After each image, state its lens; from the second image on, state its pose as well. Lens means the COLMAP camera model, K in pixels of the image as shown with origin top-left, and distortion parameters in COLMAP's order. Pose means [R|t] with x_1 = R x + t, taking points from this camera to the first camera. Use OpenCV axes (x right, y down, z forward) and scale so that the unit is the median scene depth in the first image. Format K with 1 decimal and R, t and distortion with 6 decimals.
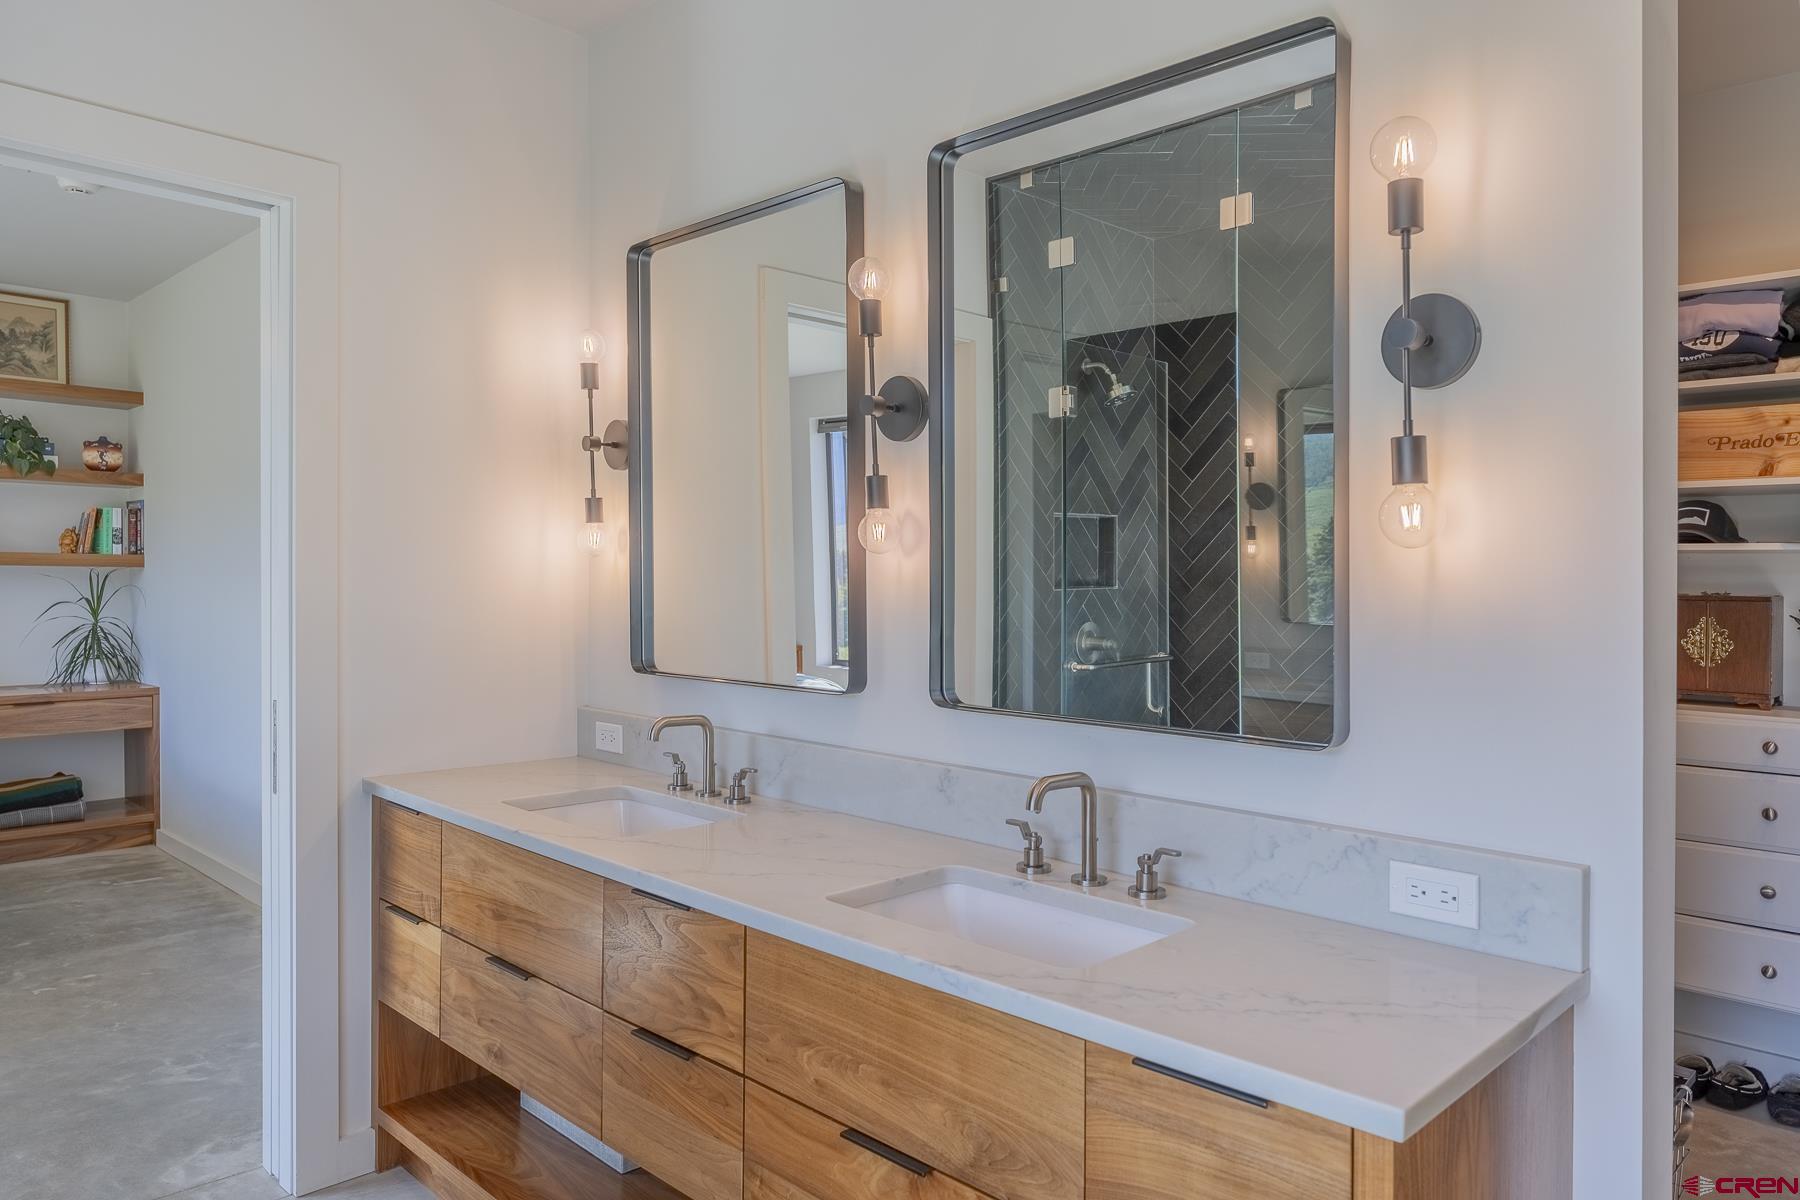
lens RADIAL K [[1185.0, 0, 900.0], [0, 1185.0, 600.0], [0, 0, 1]] dist [0.003612, 0.000196]
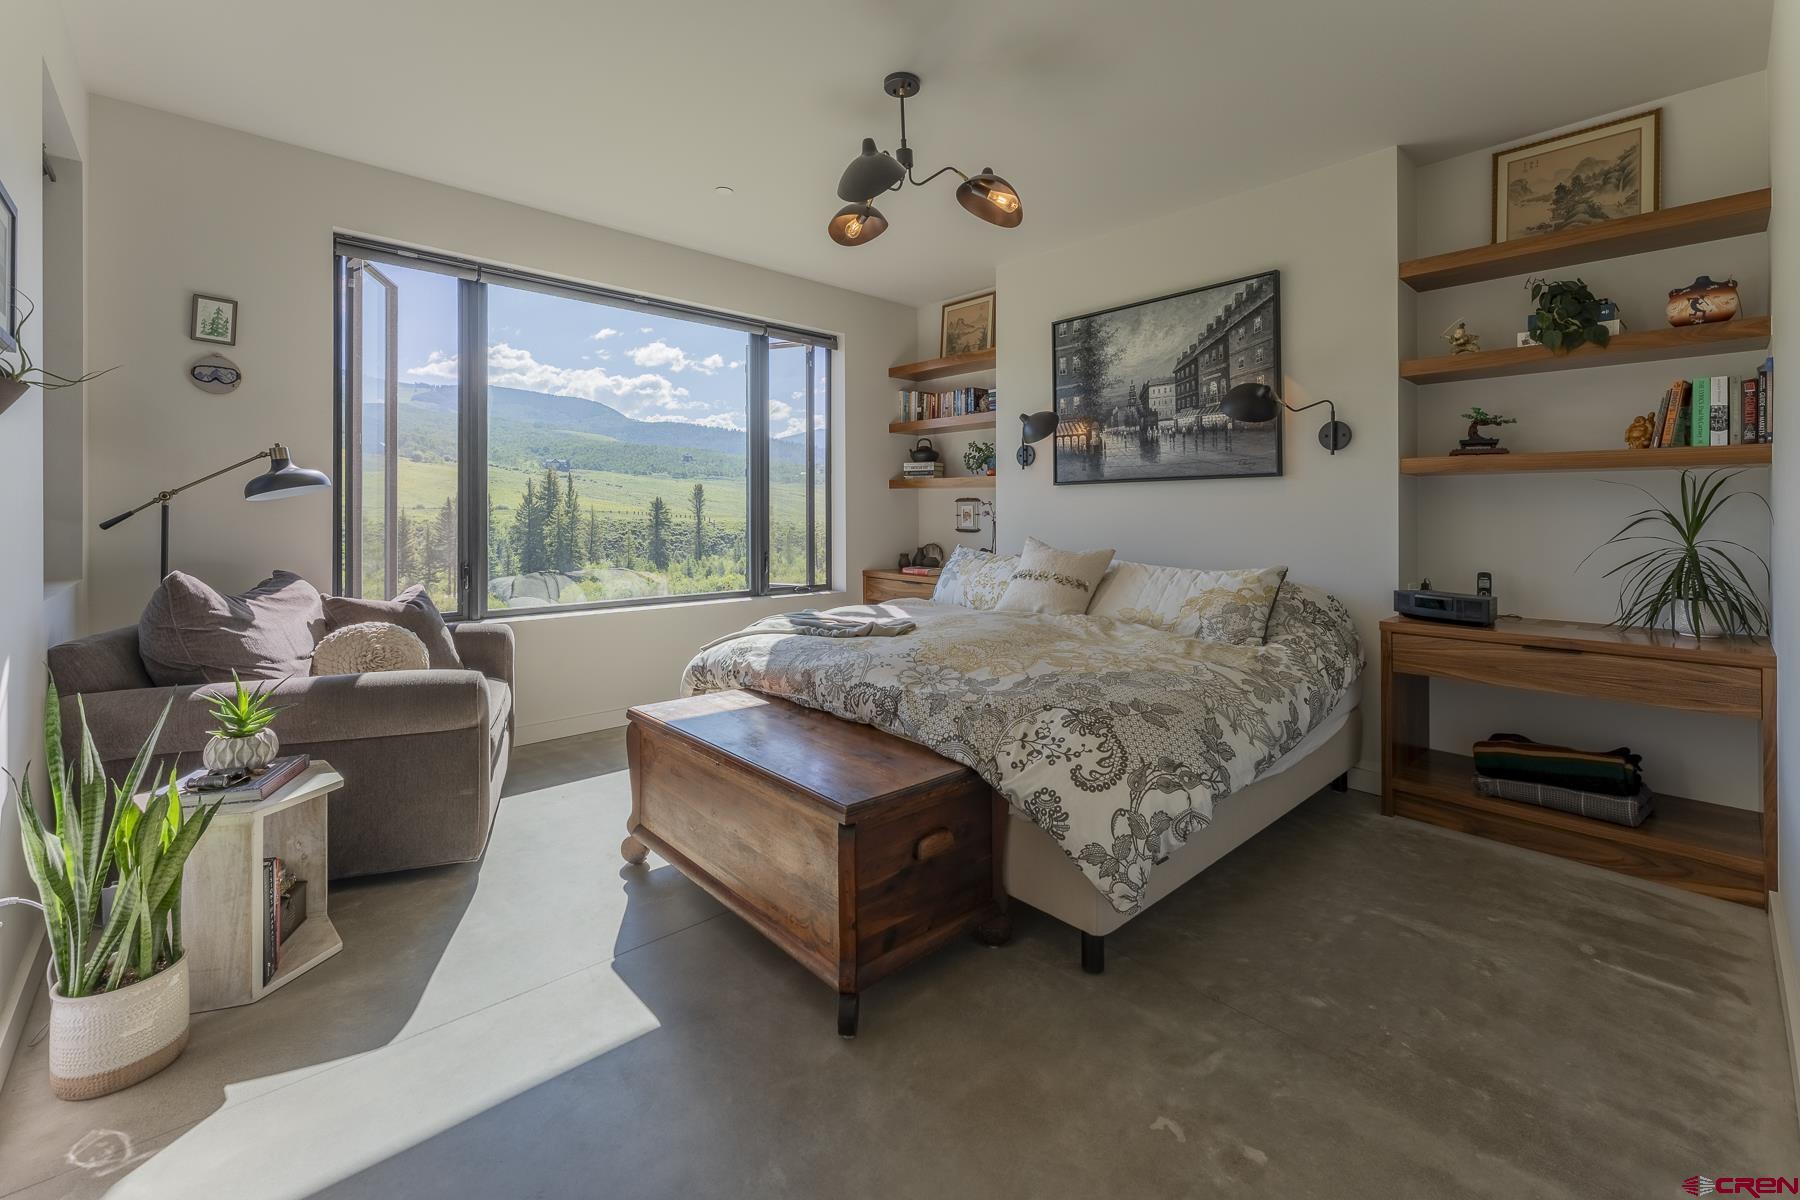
lens RADIAL K [[753.3, 0, 899.9], [0, 753.3, 516.3], [0, 0, 1]] dist [0.000325, 0.000120]
pose [[-0.055469, -0.008899, -0.998421, -0.213317], [-0.022916, 0.999708, -0.007638, 0.015146], [0.998197, 0.022456, -0.055657, 0.570482]]
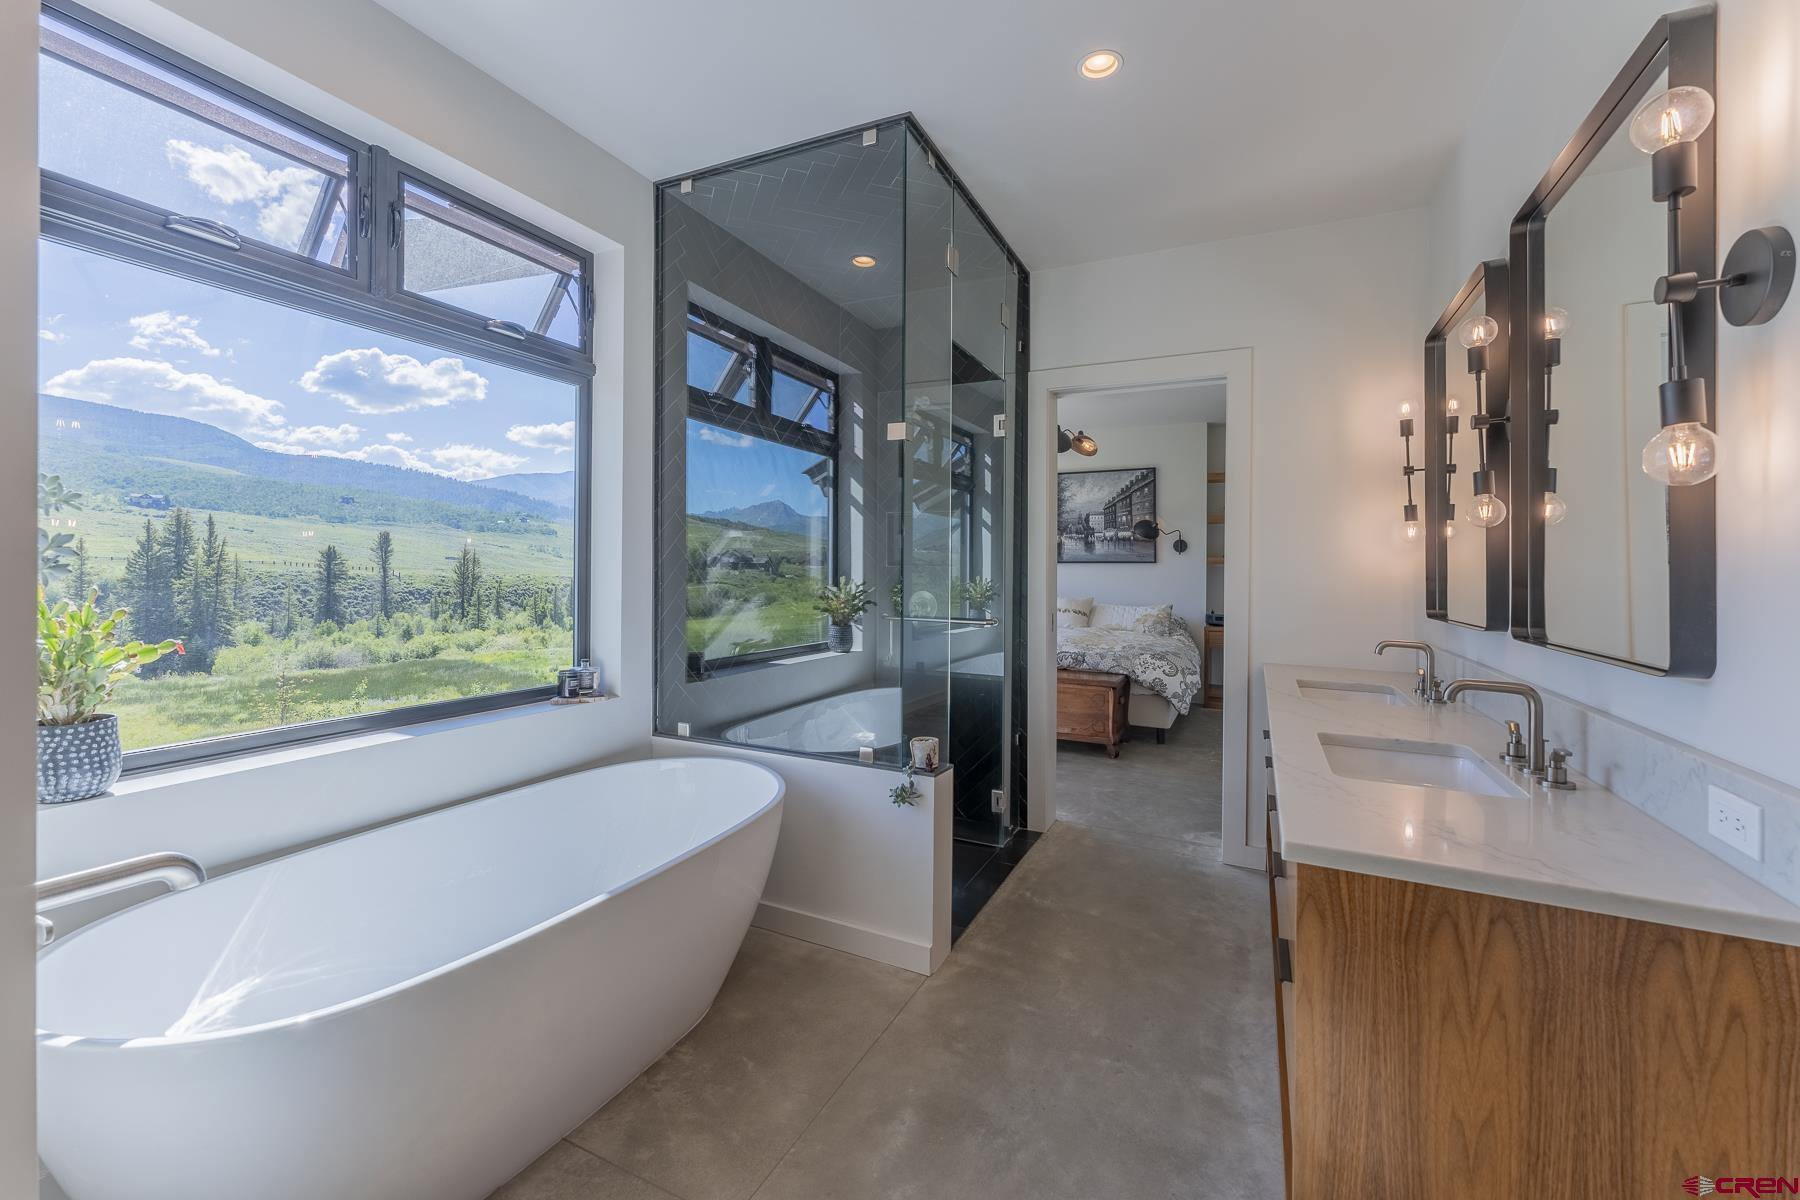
lens RADIAL K [[729.6, 0, 899.1], [0, 729.6, 573.5], [0, 0, 1]] dist [0.001190, 0.000160]
pose [[0.311443, -0.004191, -0.950256, 0.222800], [-0.025612, 0.999590, -0.012802, 0.016876], [0.949920, 0.028326, 0.311208, 0.032711]]
